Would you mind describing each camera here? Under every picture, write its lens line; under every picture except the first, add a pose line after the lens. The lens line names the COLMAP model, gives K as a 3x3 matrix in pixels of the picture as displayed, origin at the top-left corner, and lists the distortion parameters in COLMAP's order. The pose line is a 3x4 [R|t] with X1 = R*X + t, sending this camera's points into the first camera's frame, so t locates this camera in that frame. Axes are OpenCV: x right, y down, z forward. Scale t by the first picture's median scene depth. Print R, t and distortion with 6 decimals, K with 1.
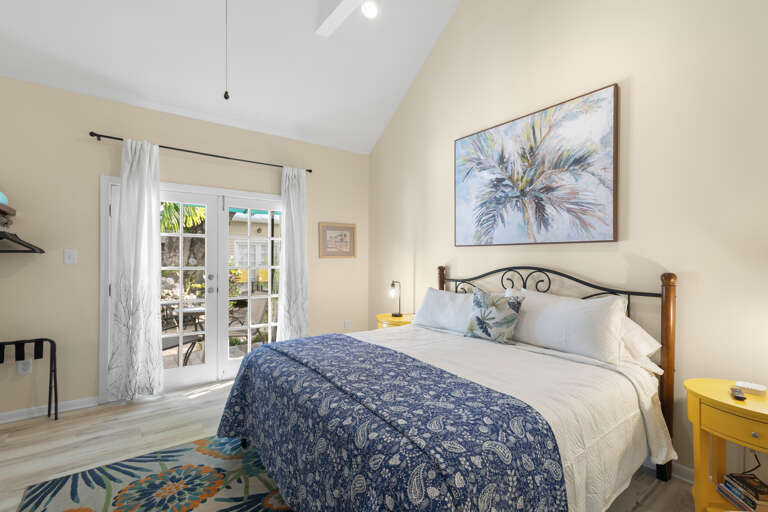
lens RADIAL K [[352.6, 0, 376.2], [0, 352.6, 261.4], [0, 0, 1]] dist [0.003129, 0.000728]
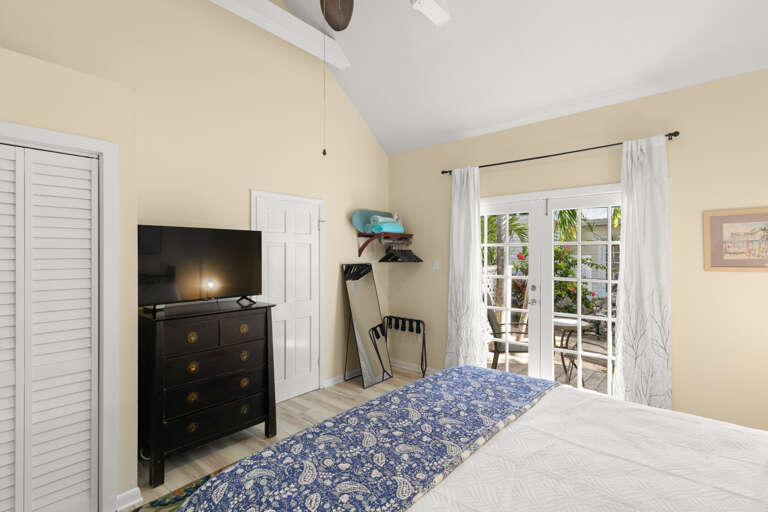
lens RADIAL K [[367.3, 0, 369.7], [0, 367.3, 255.1], [0, 0, 1]] dist [0.002738, 0.000031]
pose [[0.213065, -0.004400, -0.977028, 0.495400], [-0.007282, 0.999955, -0.006091, -0.041727], [0.977011, 0.008413, 0.213023, 0.458634]]
